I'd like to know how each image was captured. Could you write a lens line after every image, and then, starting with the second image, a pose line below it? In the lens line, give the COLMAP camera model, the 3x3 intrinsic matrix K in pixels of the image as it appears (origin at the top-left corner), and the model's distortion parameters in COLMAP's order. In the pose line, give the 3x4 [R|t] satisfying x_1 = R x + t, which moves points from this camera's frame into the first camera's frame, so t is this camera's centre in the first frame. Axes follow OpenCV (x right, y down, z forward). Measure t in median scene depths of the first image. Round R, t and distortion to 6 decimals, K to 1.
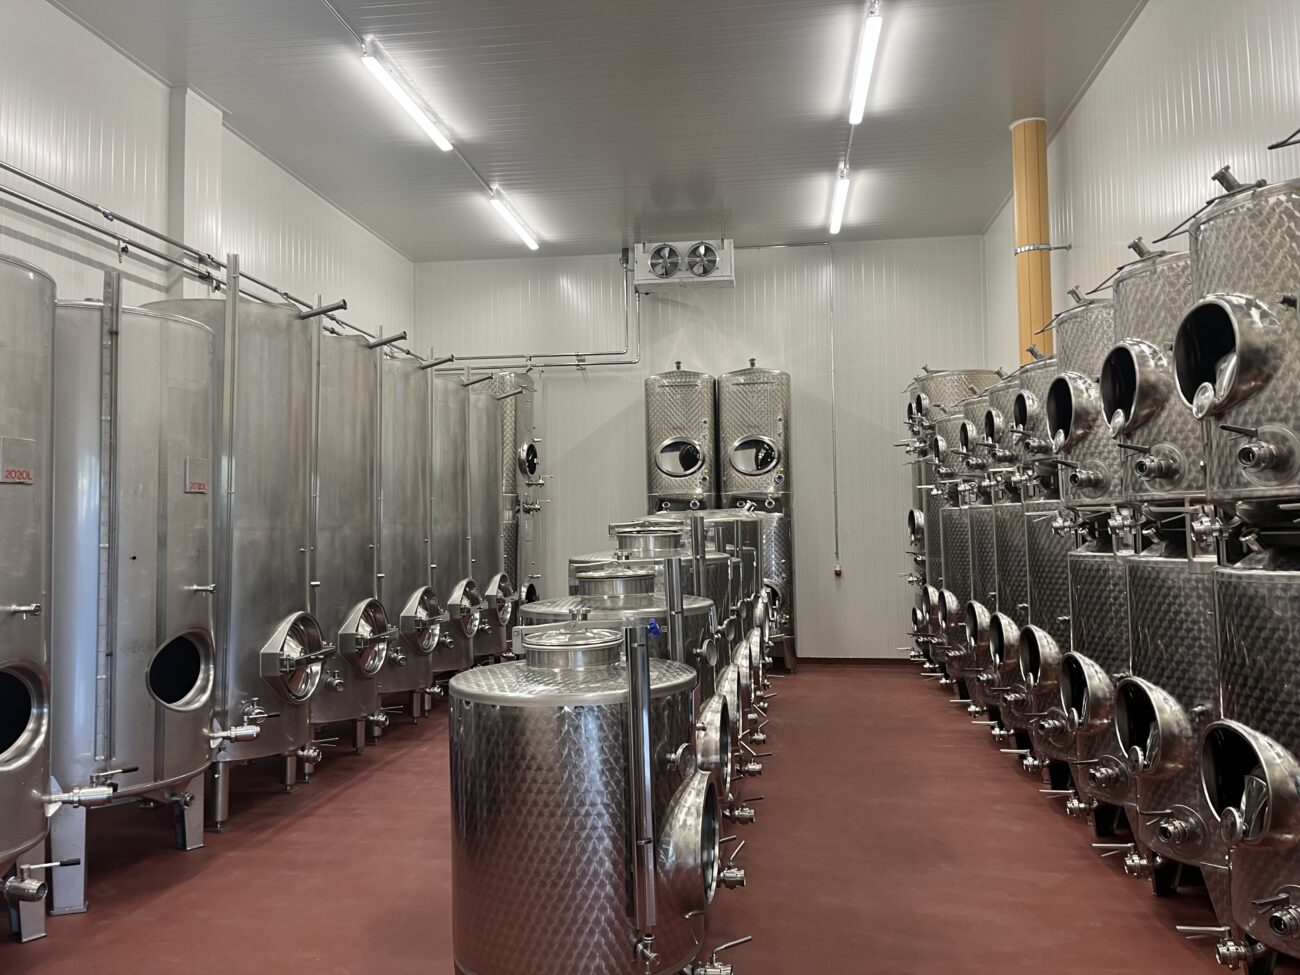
lens RADIAL K [[980.9, 0, 656.2], [0, 980.9, 486.7], [0, 0, 1]] dist [0.024167, -0.007551]
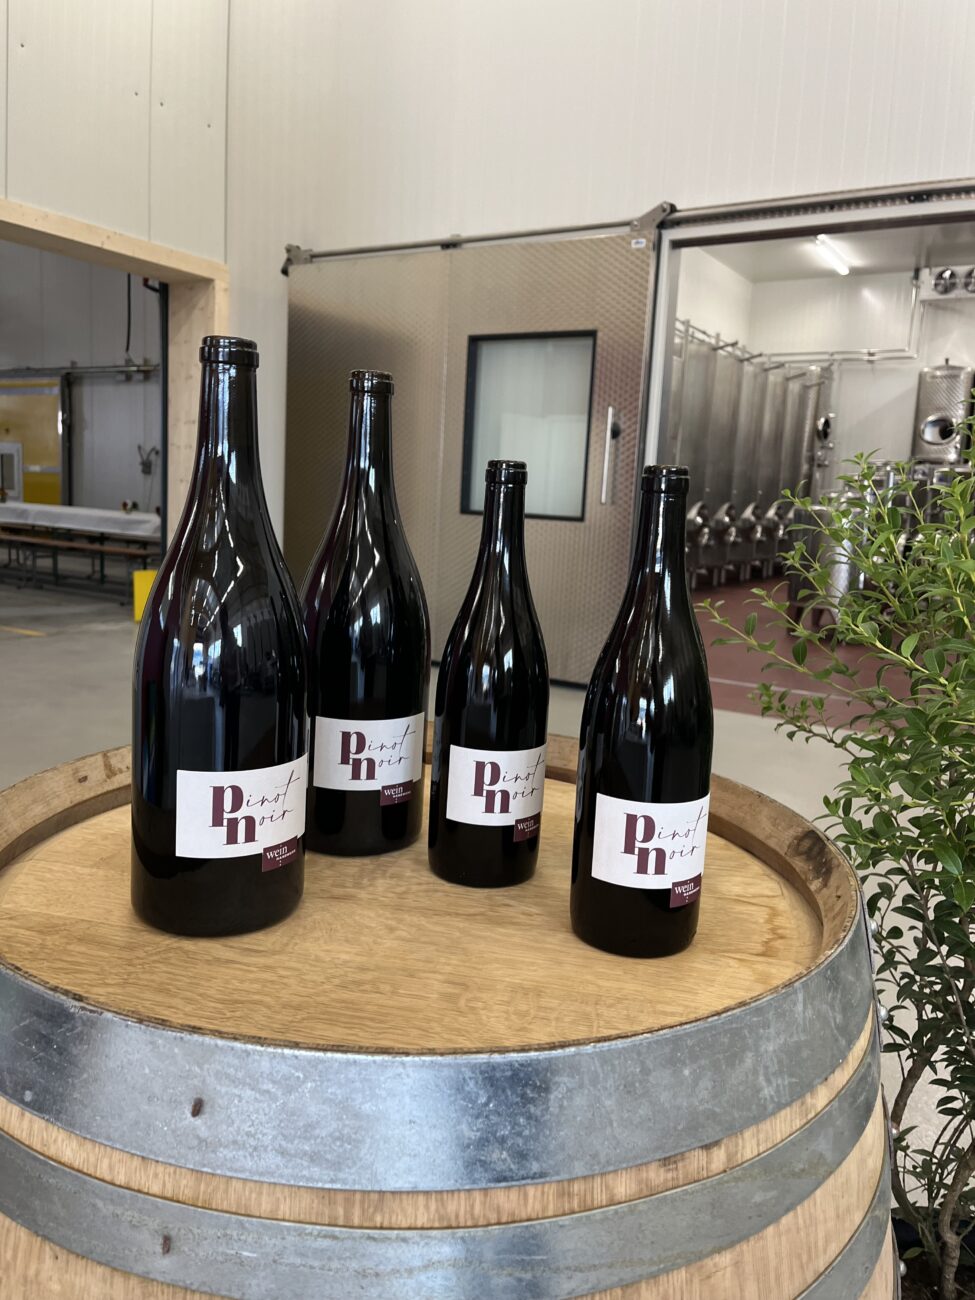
lens RADIAL K [[980.9, 0, 492.6], [0, 980.9, 661.2], [0, 0, 1]] dist [0.024167, -0.007551]
pose [[0.908184, 0.119661, -0.401103, 0.049565], [-0.039849, 0.978630, 0.201729, 0.032941], [0.416670, -0.167223, 0.893545, -0.560195]]
